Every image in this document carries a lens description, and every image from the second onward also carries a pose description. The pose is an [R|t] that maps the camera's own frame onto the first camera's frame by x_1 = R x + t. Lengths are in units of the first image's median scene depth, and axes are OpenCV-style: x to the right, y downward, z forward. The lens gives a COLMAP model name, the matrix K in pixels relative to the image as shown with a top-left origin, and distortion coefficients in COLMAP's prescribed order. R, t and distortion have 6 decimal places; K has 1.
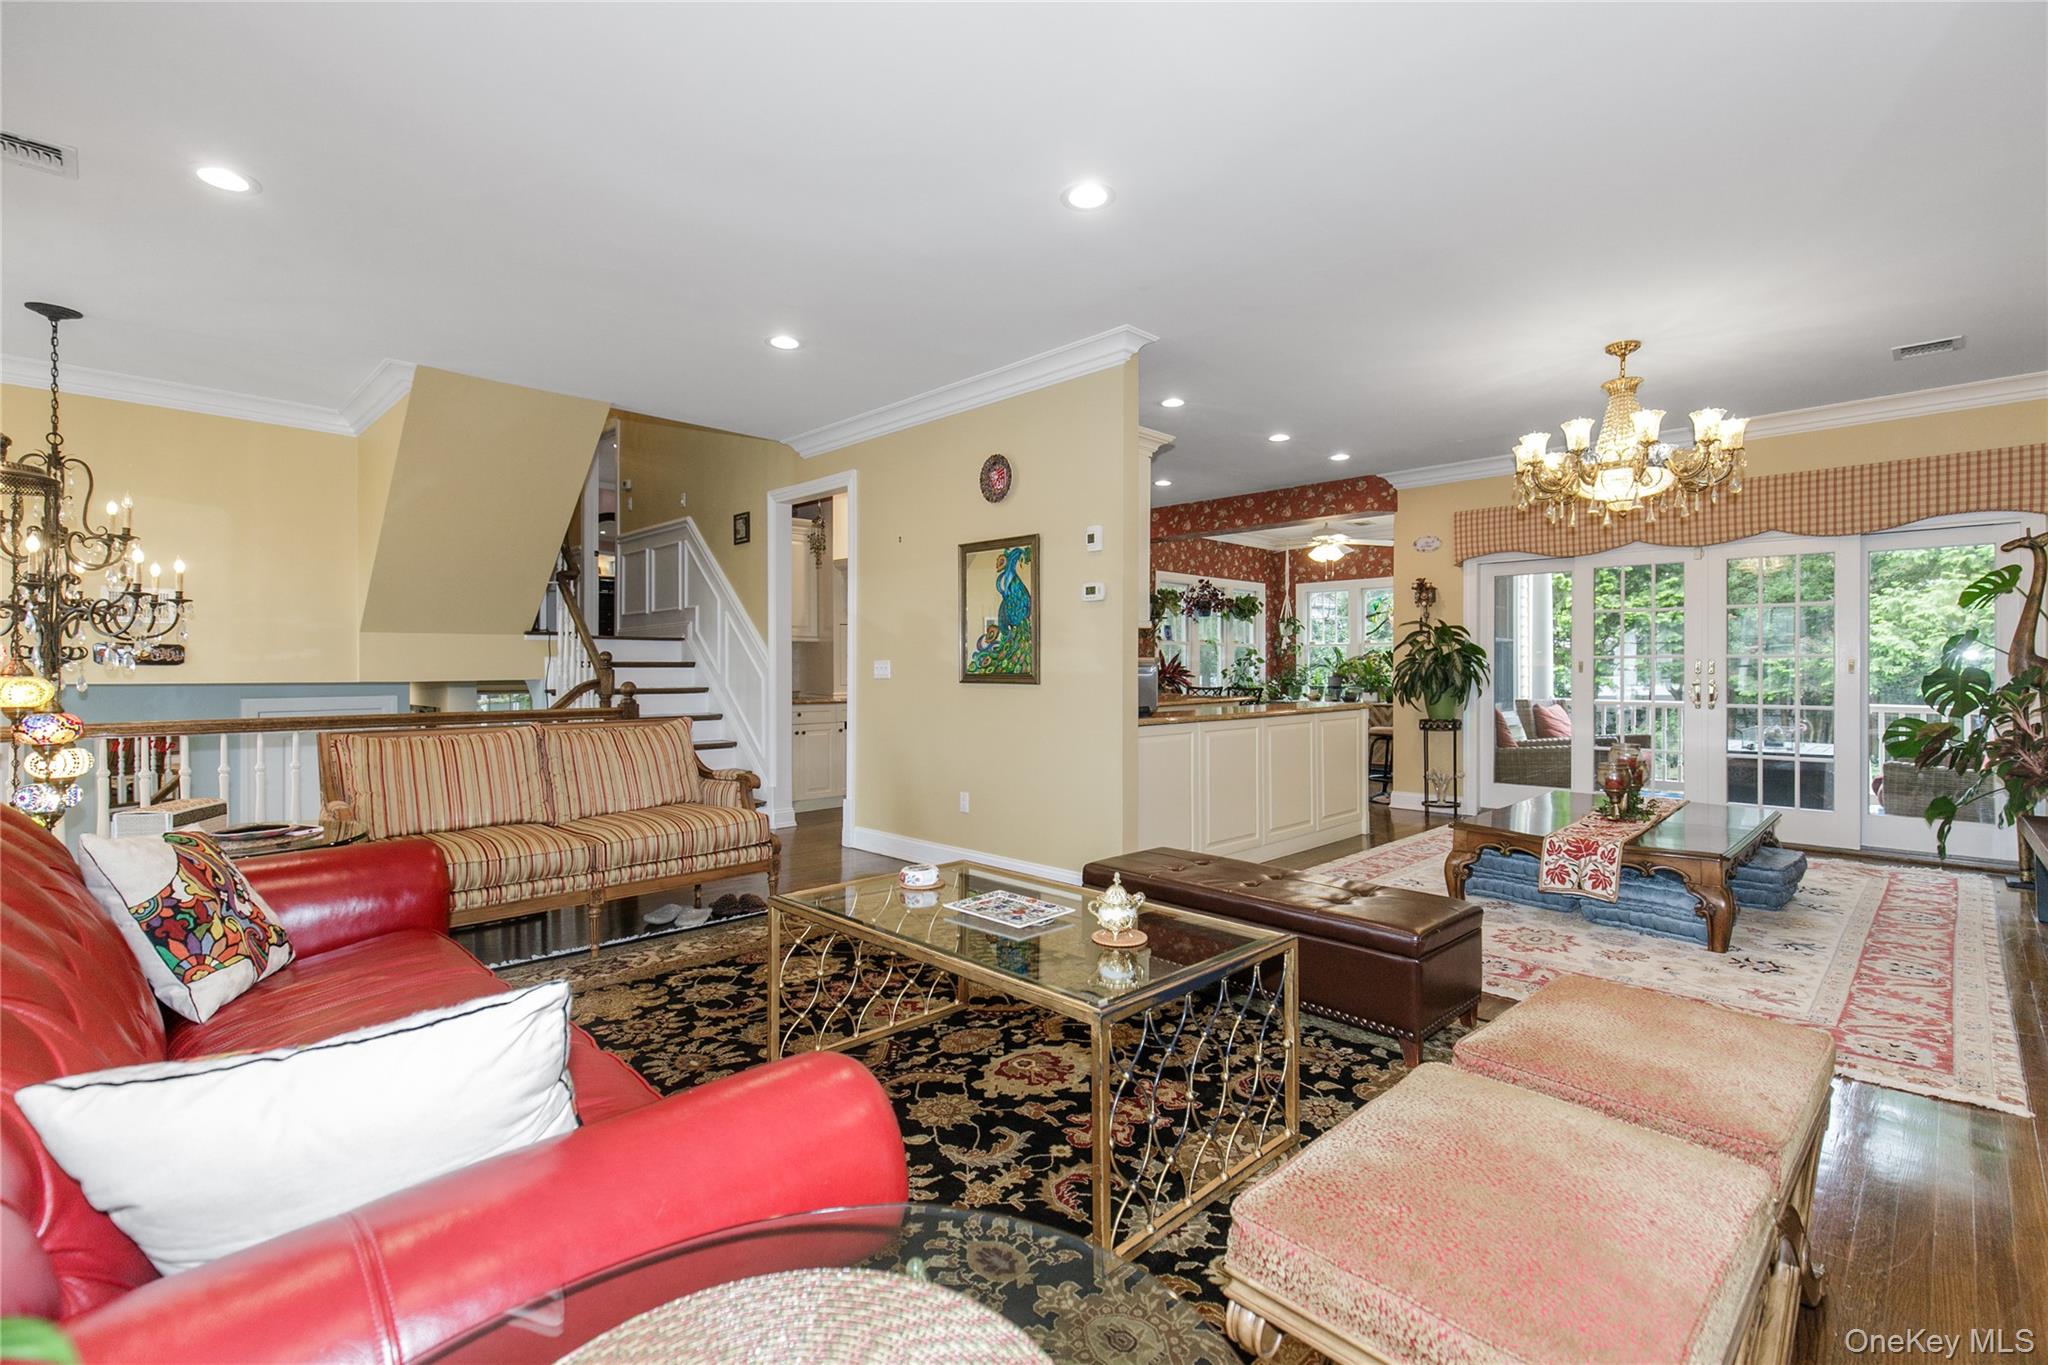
lens RADIAL K [[932.3, 0, 1042.2], [0, 932.3, 665.1], [0, 0, 1]] dist [0.008394, -0.002577]
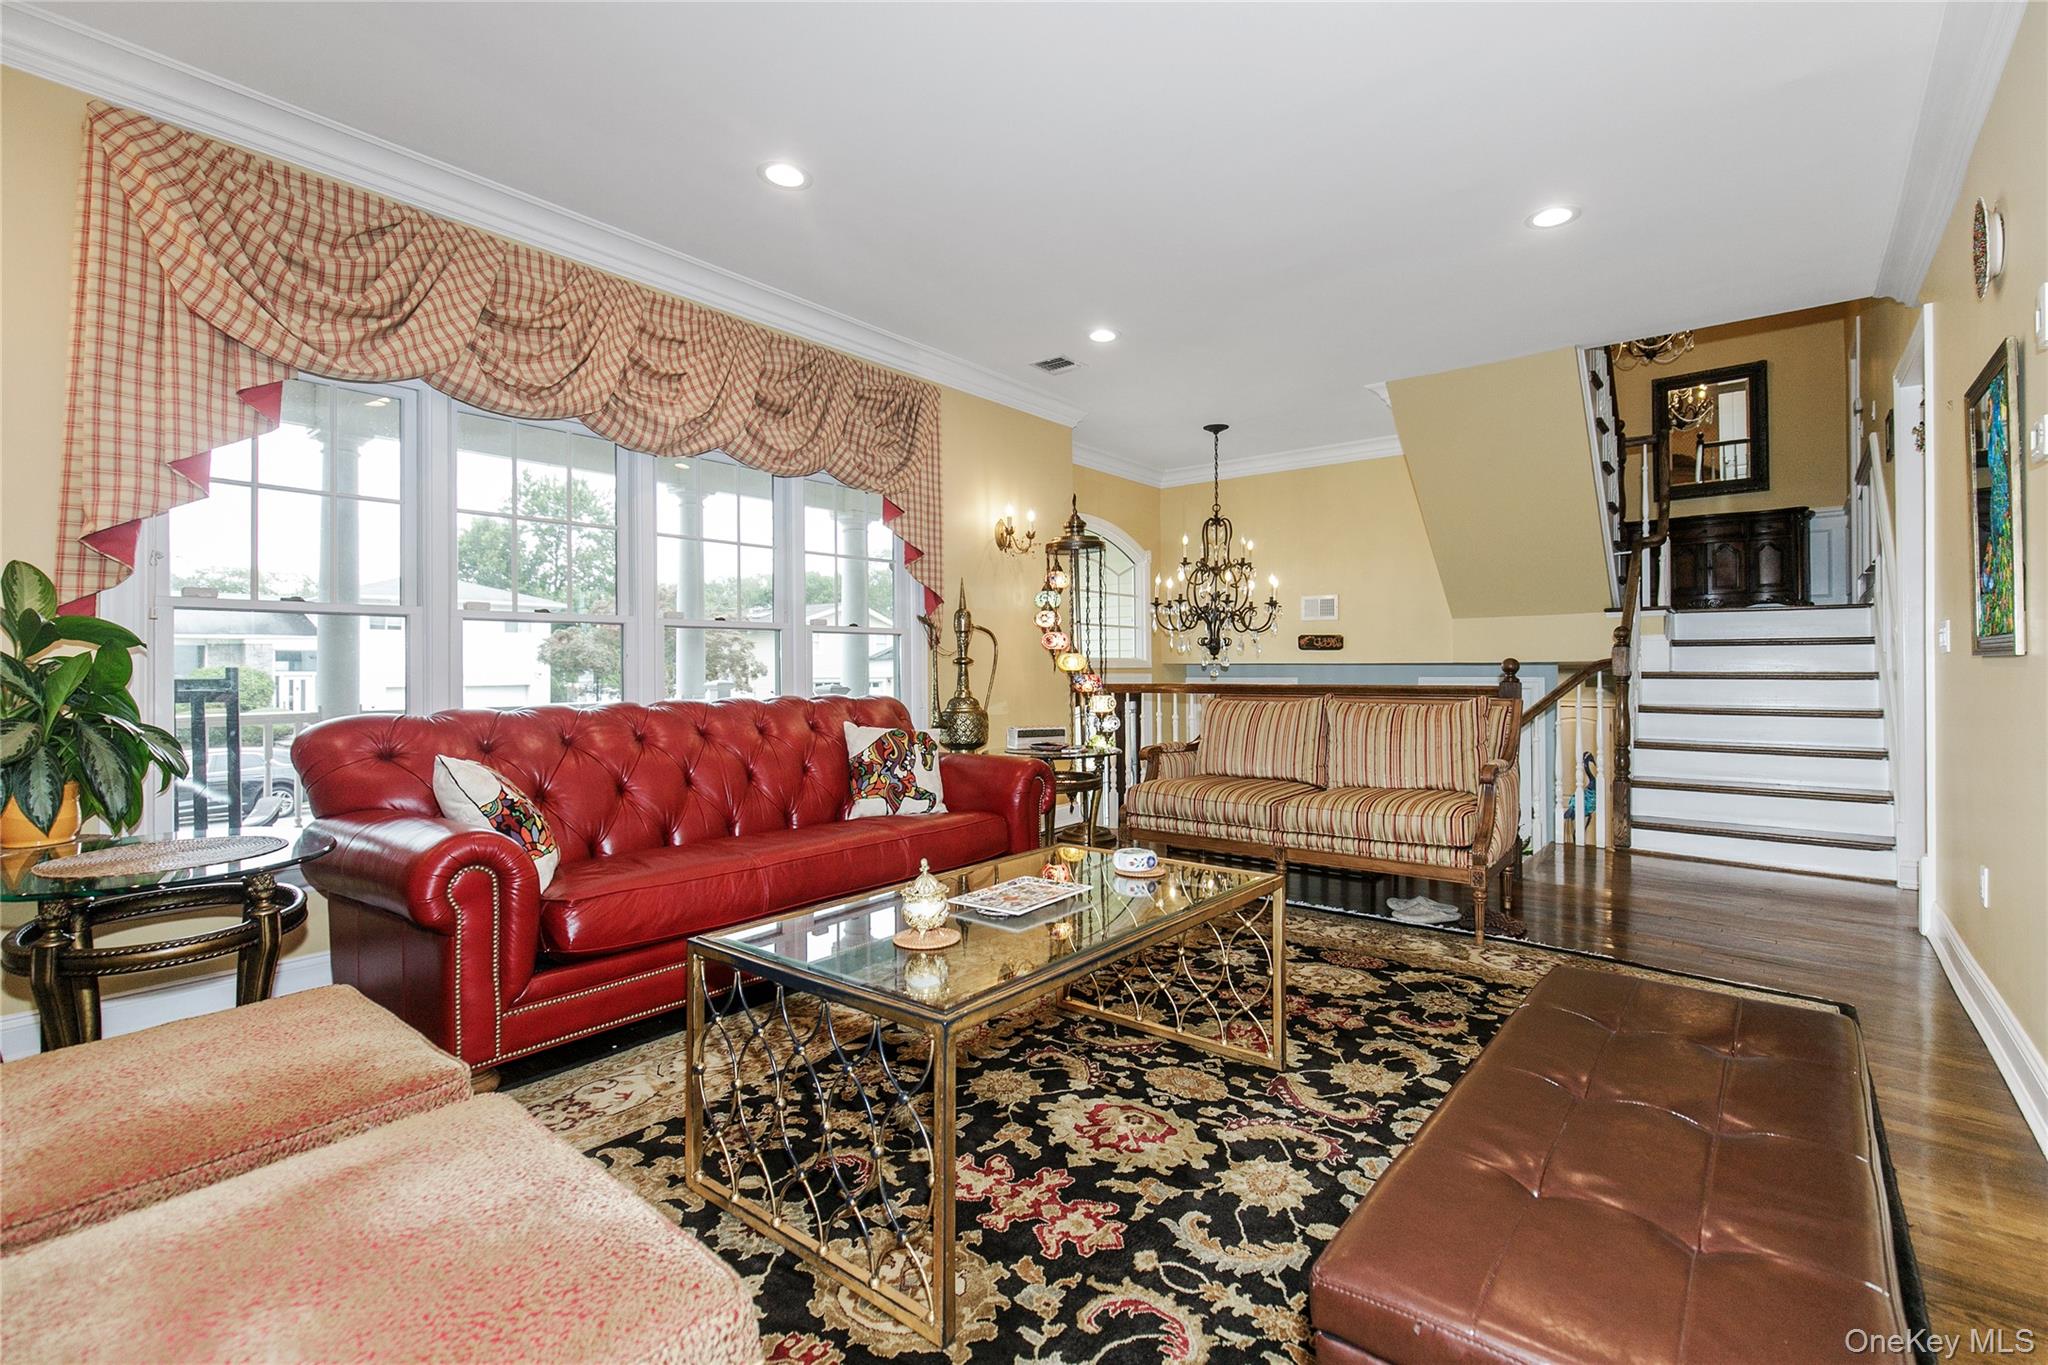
lens RADIAL K [[932.3, 0, 1040.6], [0, 932.3, 666.7], [0, 0, 1]] dist [0.008394, -0.002577]
pose [[0.105450, 0.004243, -0.994416, 0.736924], [0.006151, 0.999969, 0.004919, 0.032798], [0.994406, -0.006635, 0.105420, 0.805397]]
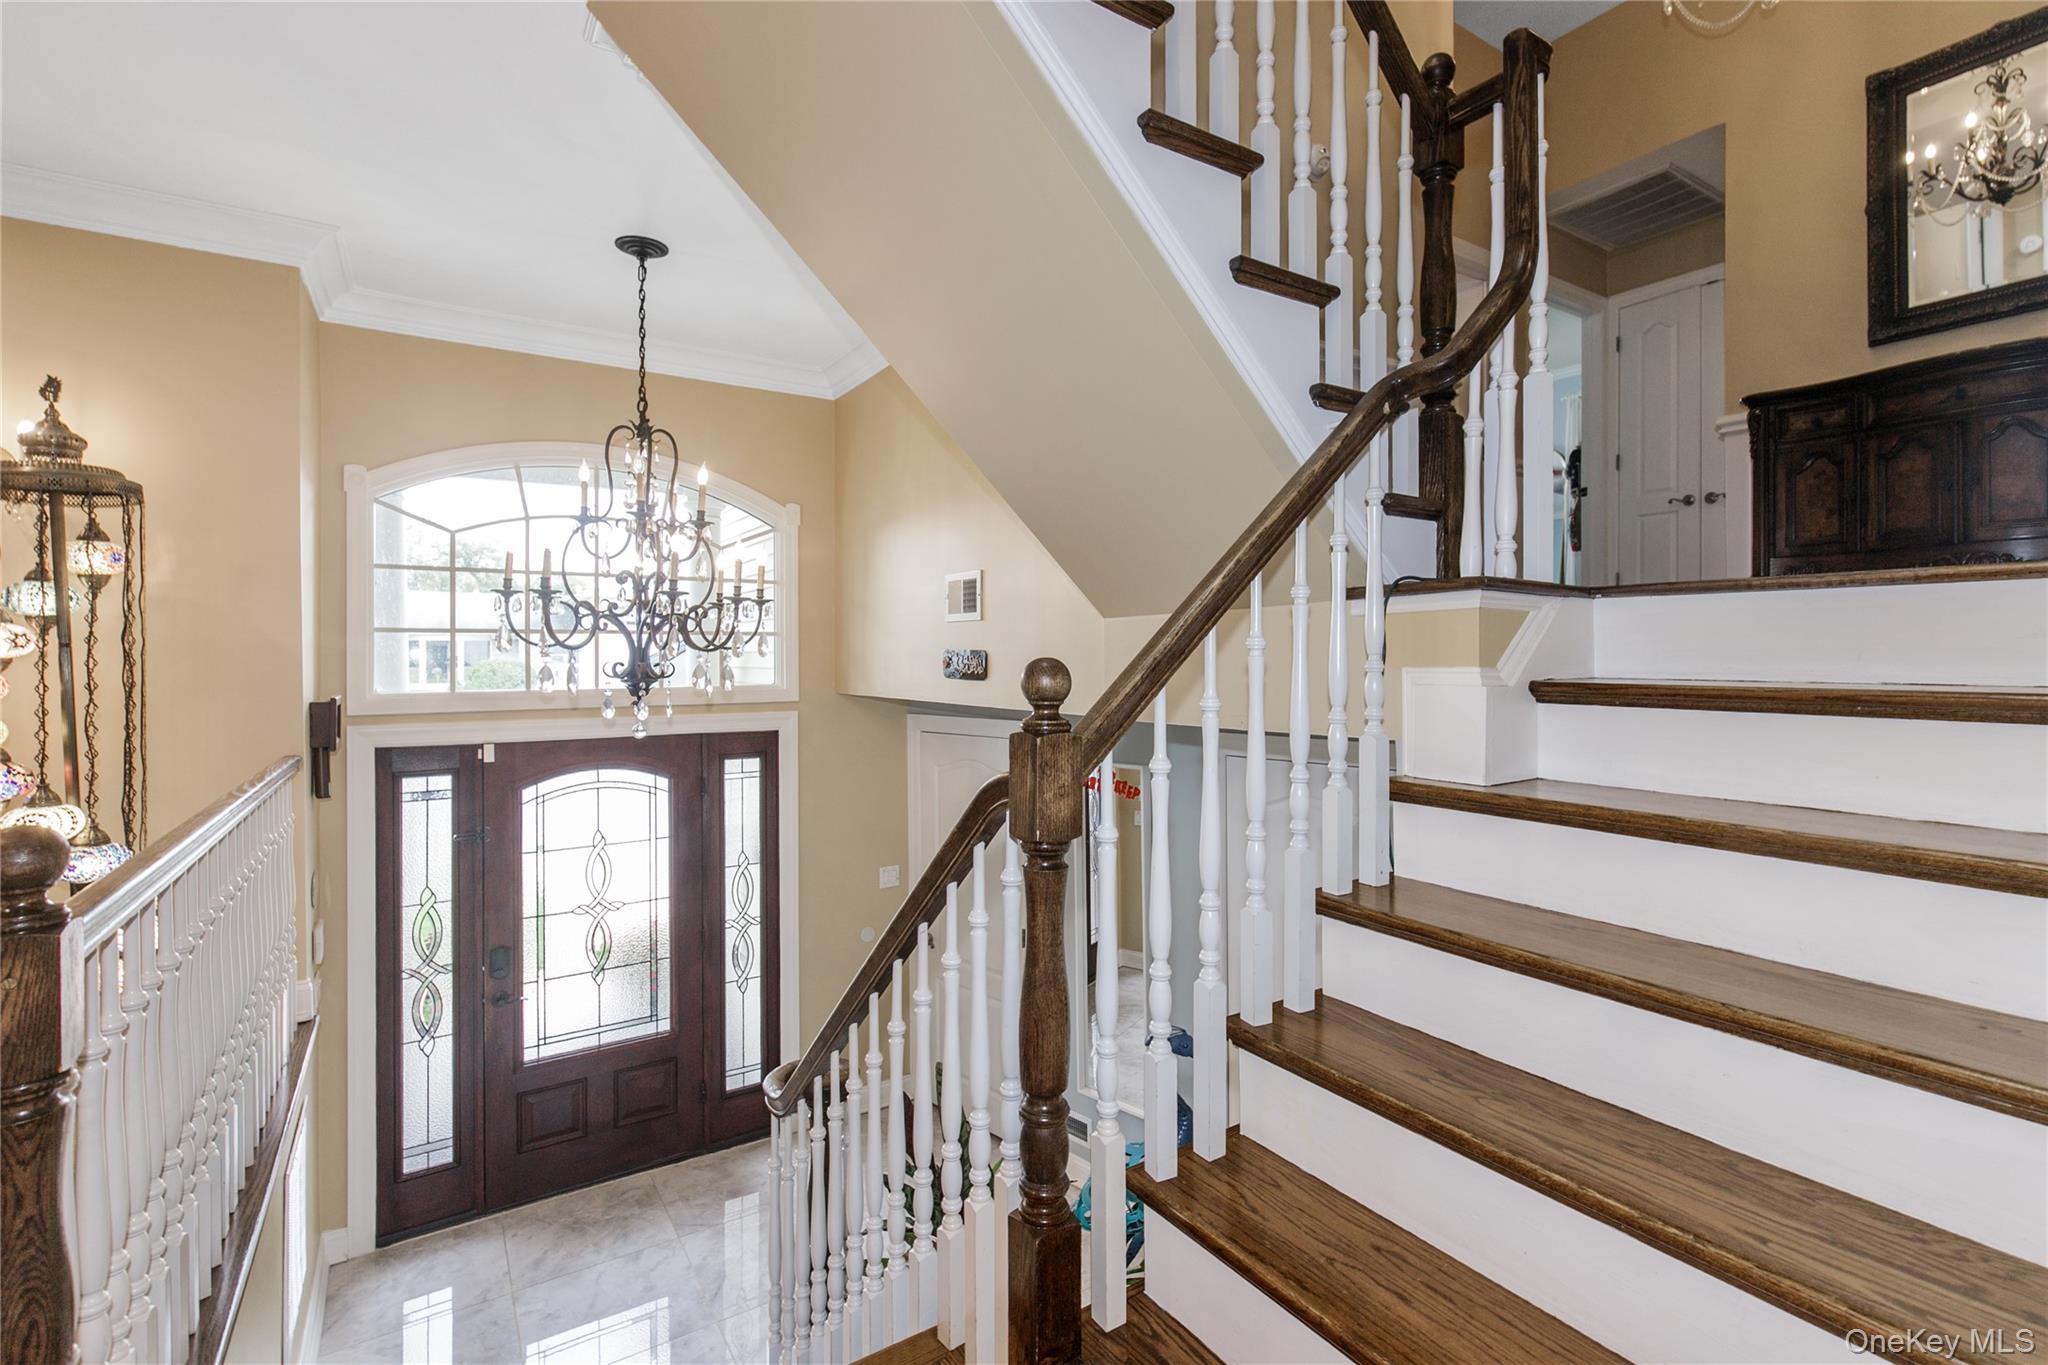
lens RADIAL K [[932.3, 0, 1028.6], [0, 932.3, 673.9], [0, 0, 1]] dist [0.008394, -0.002577]
pose [[-0.220690, 0.026374, -0.974987, -0.538096], [0.008452, 0.999649, 0.025127, -0.039789], [0.975307, -0.002696, -0.220835, 2.291323]]
